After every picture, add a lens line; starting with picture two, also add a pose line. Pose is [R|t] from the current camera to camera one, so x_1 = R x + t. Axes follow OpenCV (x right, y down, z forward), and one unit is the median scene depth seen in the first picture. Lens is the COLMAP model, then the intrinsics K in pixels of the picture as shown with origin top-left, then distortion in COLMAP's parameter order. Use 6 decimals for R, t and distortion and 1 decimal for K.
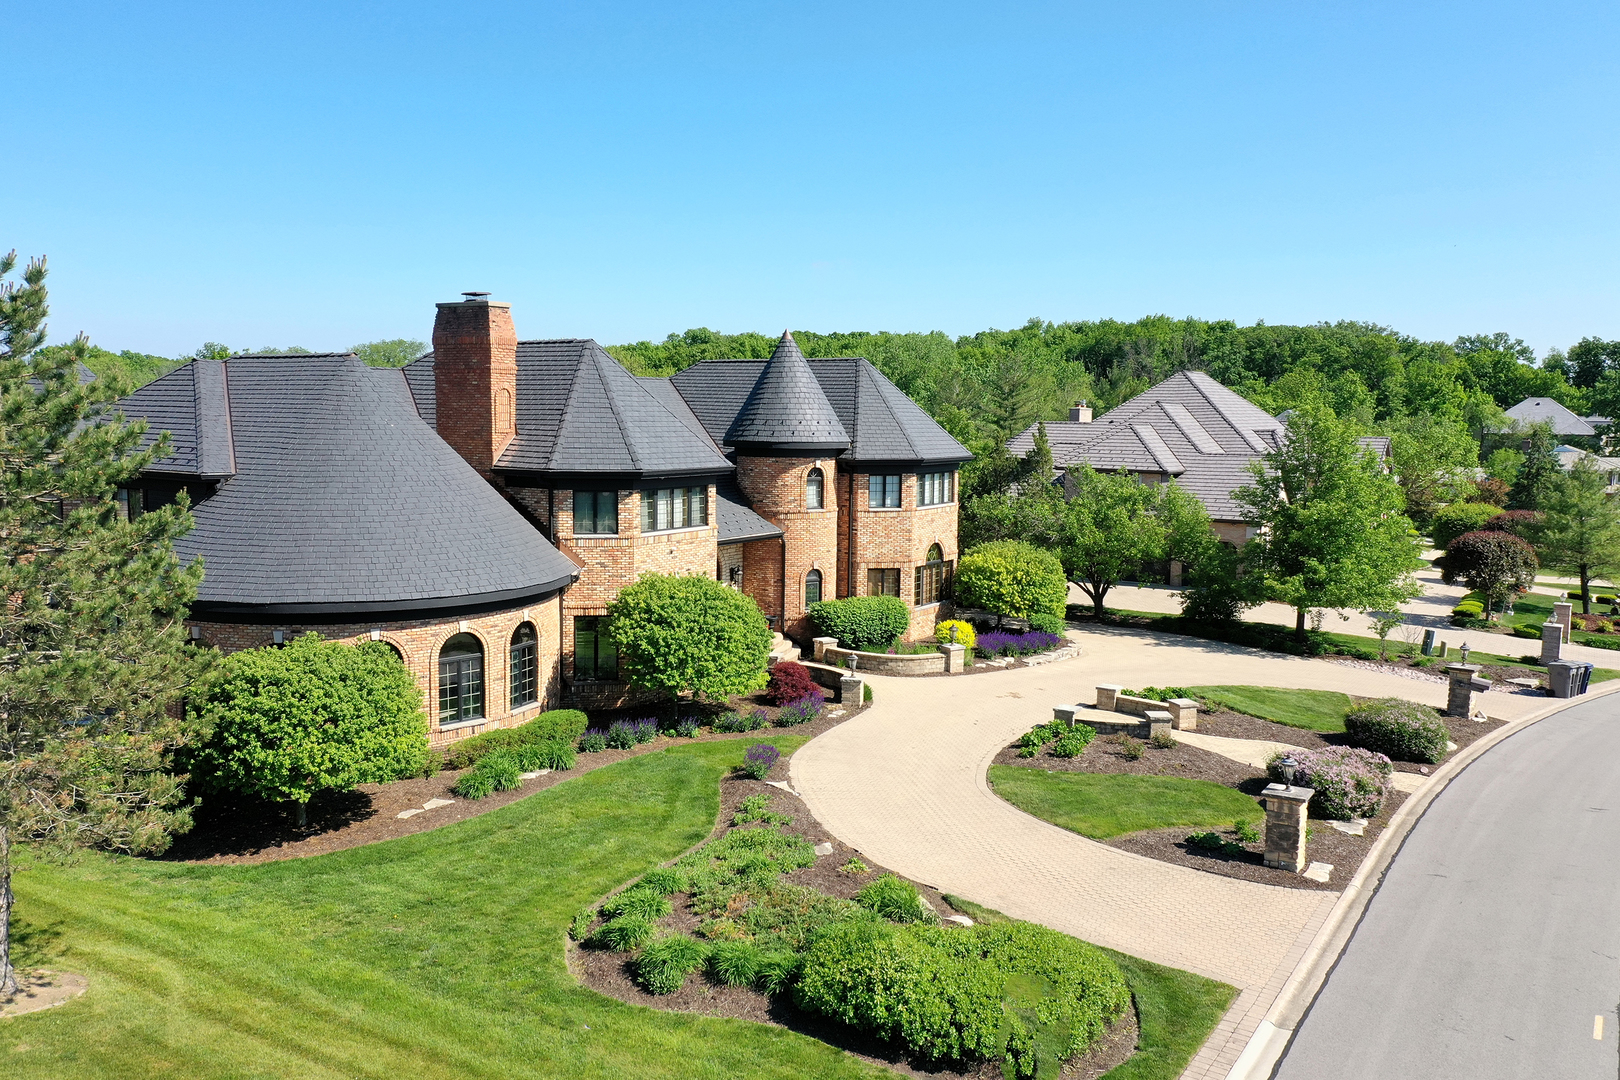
lens RADIAL K [[1271.9, 0, 810.3], [0, 1271.9, 536.9], [0, 0, 1]] dist [0.002701, -0.001923]
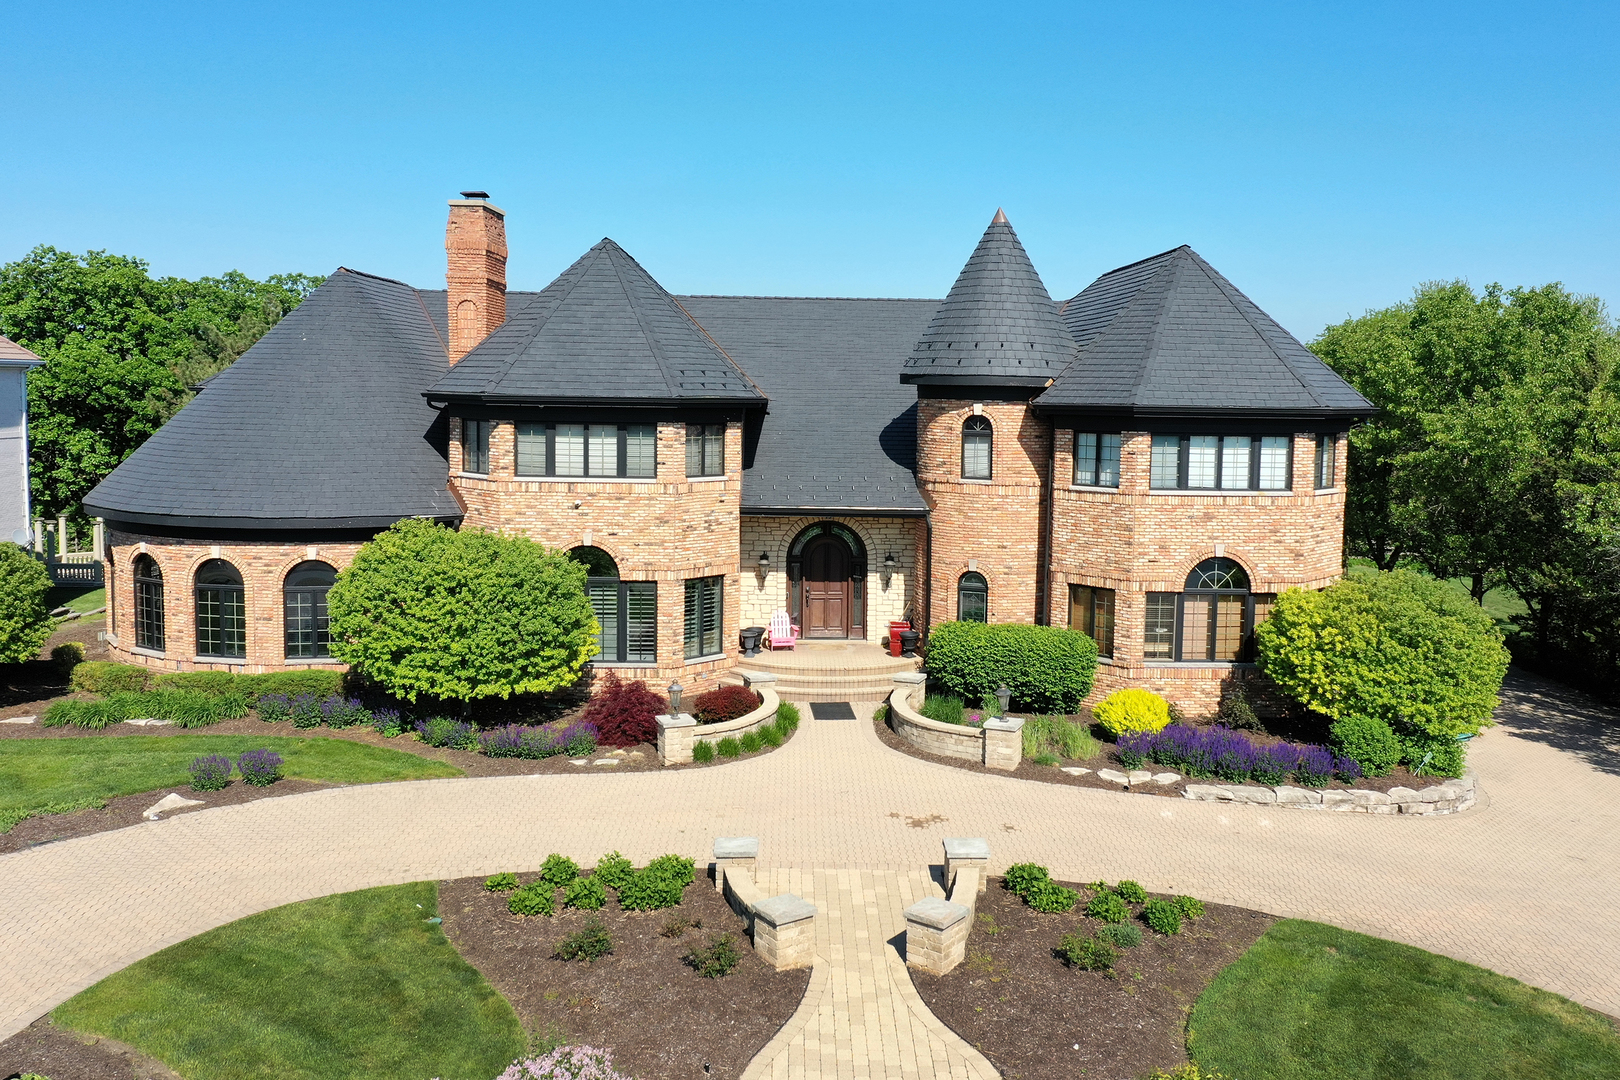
lens RADIAL K [[1328.8, 0, 857.0], [0, 1328.8, 512.6], [0, 0, 1]] dist [-0.006080, -0.004402]
pose [[0.581586, 0.074053, -0.810107, 0.642846], [-0.092004, 0.995446, 0.024944, -0.020111], [0.808265, 0.060026, 0.585751, 0.685060]]
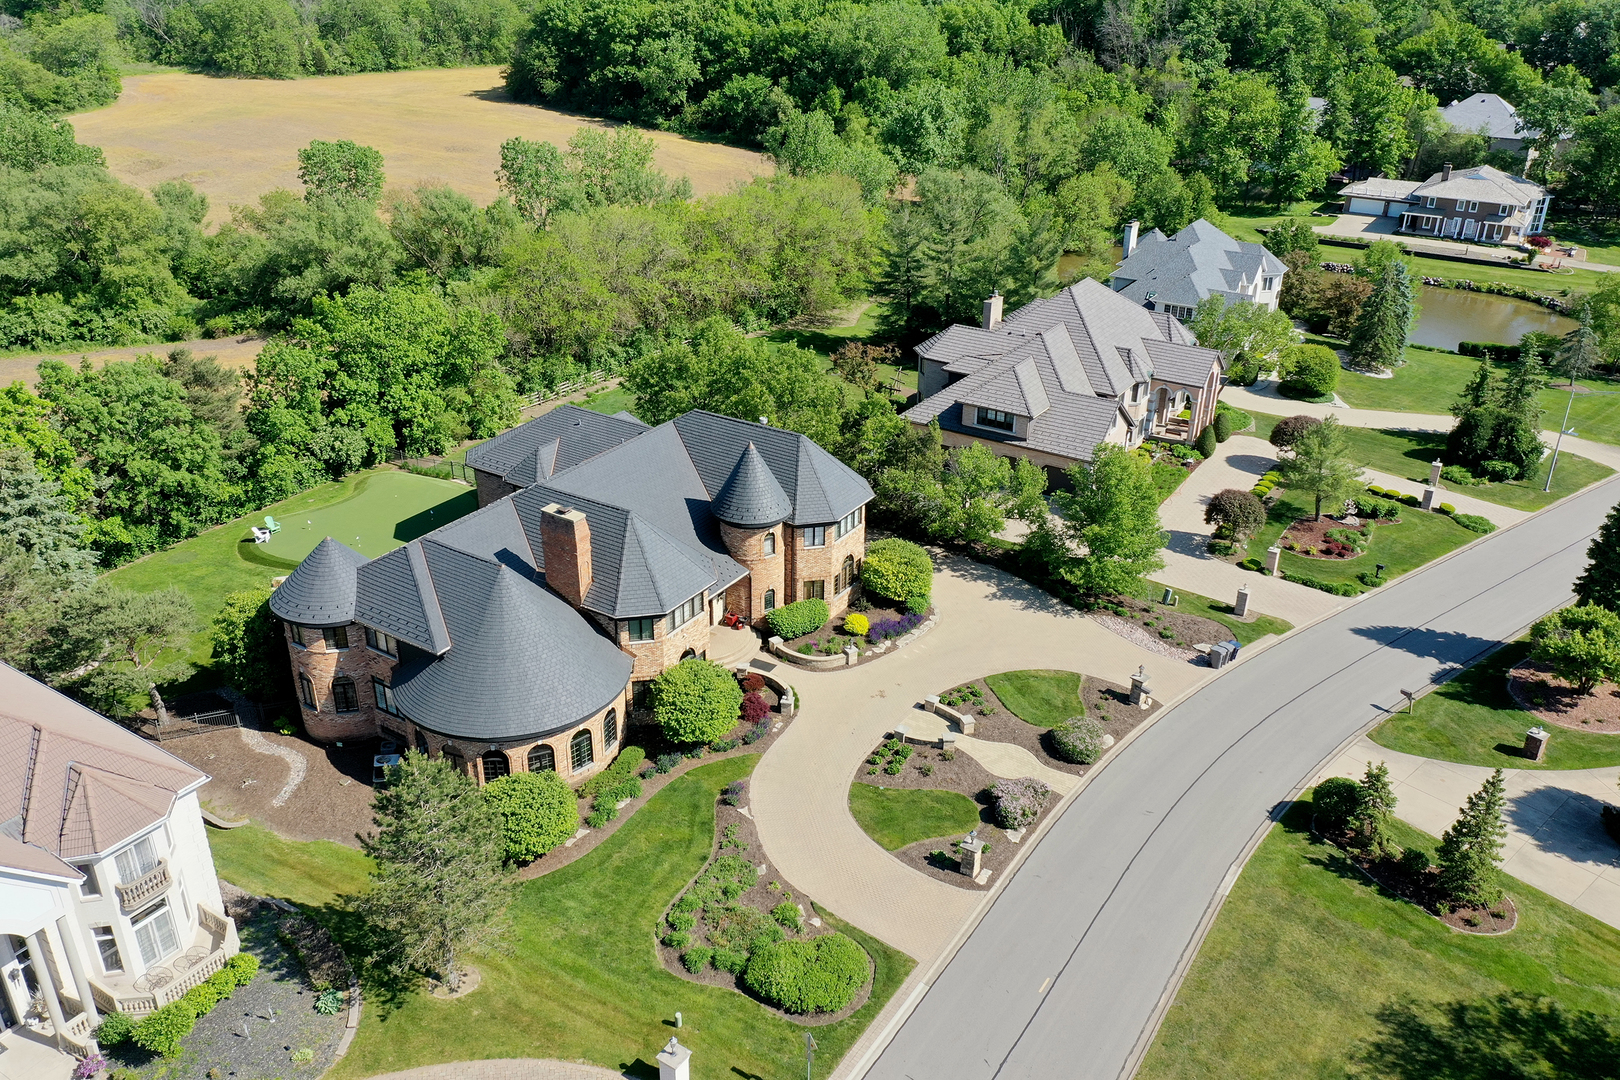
lens RADIAL K [[1264.8, 0, 806.2], [0, 1264.8, 543.3], [0, 0, 1]] dist [0.005833, 0.006176]
pose [[0.999997, -0.002412, -0.000033, 0.061802], [0.002272, 0.937146, 0.348930, -0.733565], [-0.000810, -0.348929, 0.937149, -0.607359]]
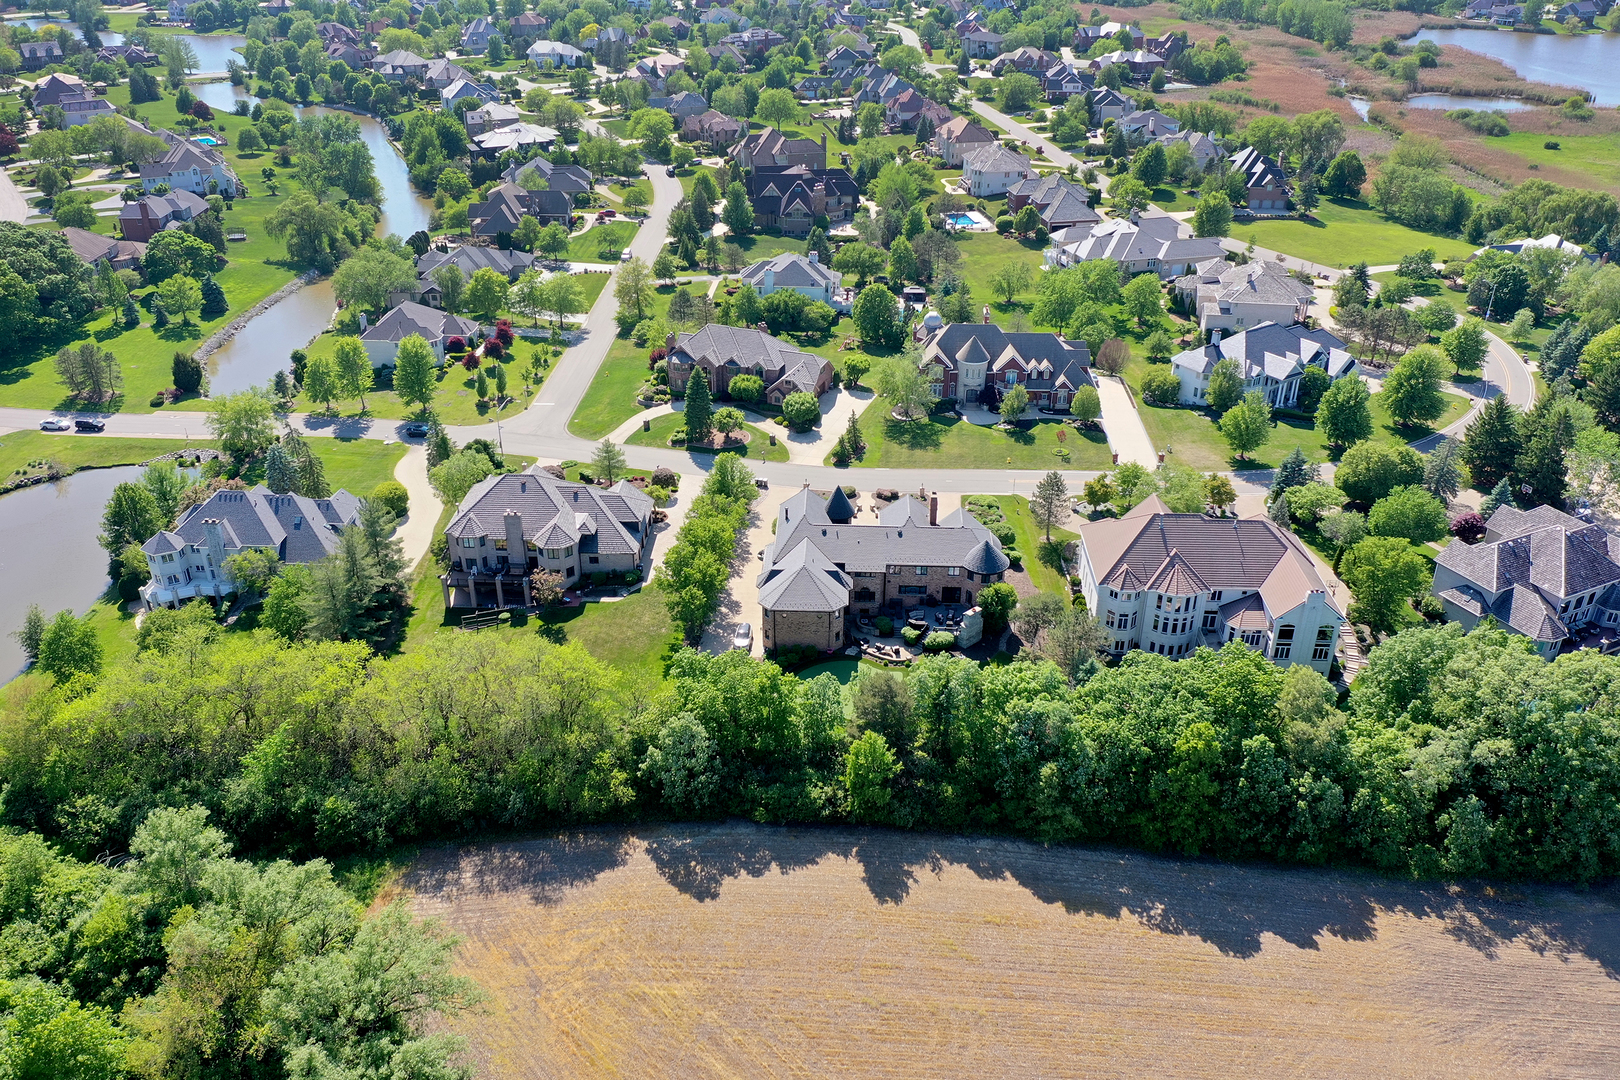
lens RADIAL K [[1271.9, 0, 810.3], [0, 1271.9, 536.9], [0, 0, 1]] dist [0.002701, -0.001923]
pose [[-0.507857, -0.420053, 0.752089, -3.623967], [0.080516, 0.846090, 0.526923, -2.544837], [-0.857670, 0.328157, -0.395872, 3.294554]]
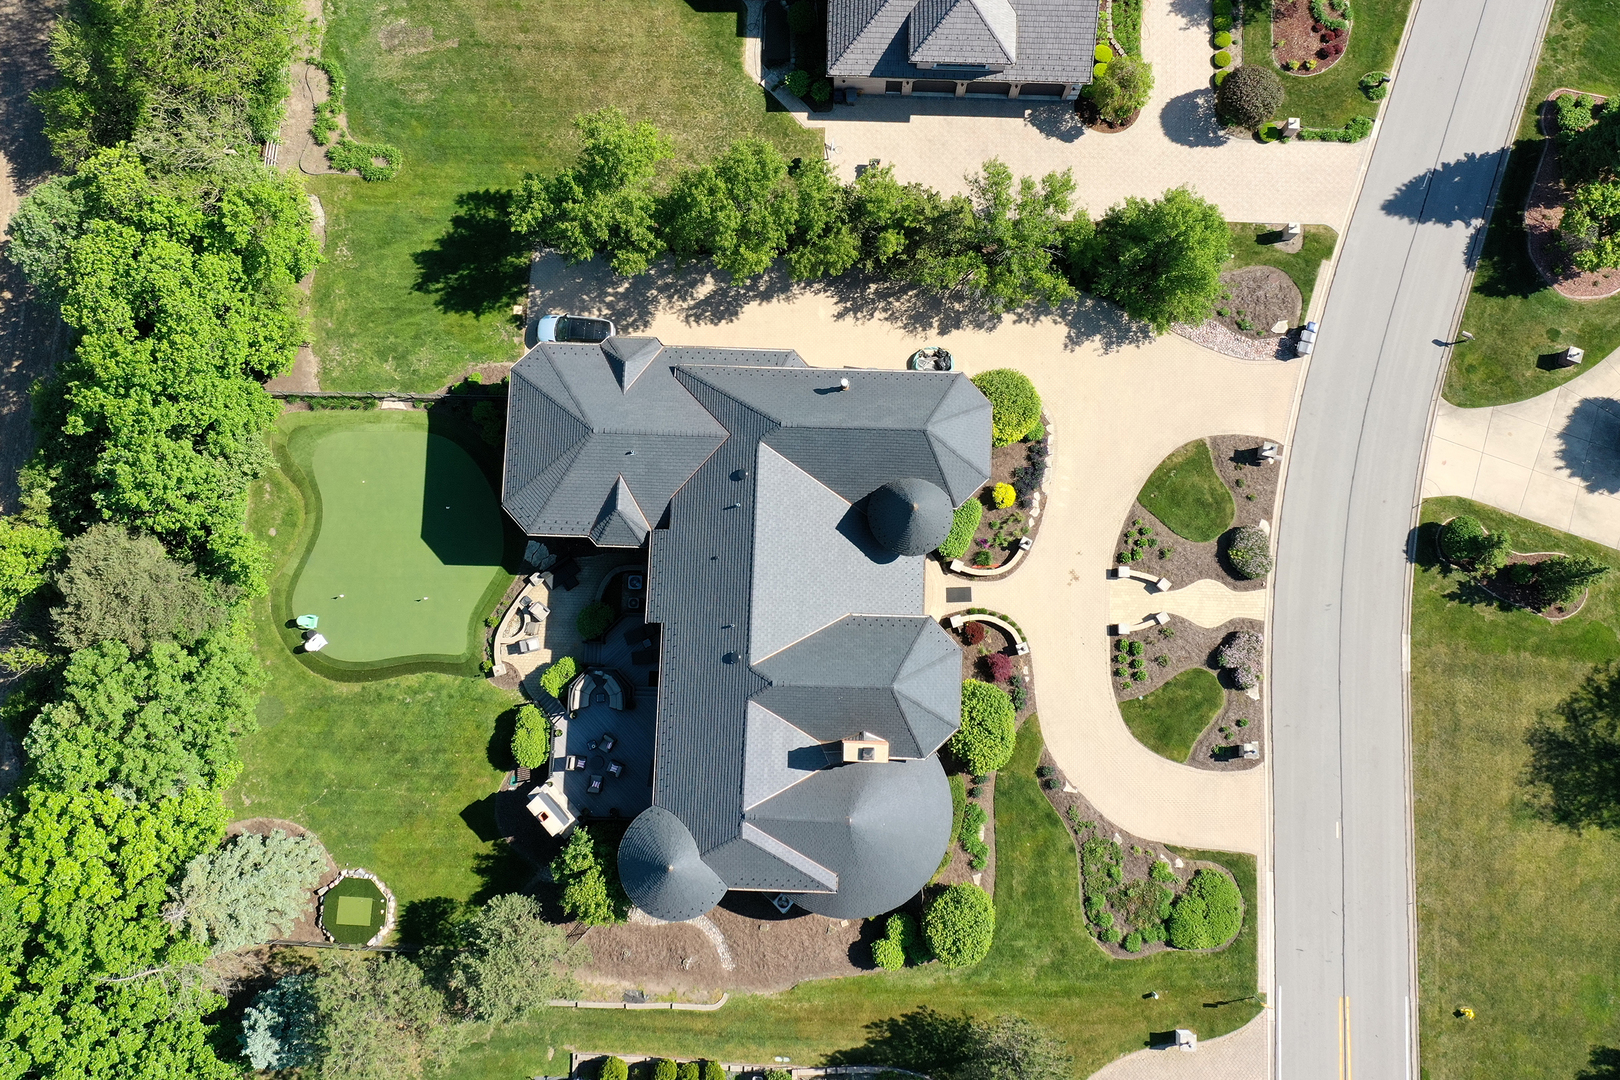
lens RADIAL K [[1416.0, 0, 836.8], [0, 1416.0, 476.0], [0, 0, 1]] dist [0.011182, -0.003834]
pose [[0.857687, -0.510741, 0.059302, -0.217708], [0.062229, 0.217599, 0.974053, -2.209679], [-0.510392, -0.831742, 0.218414, 0.905133]]
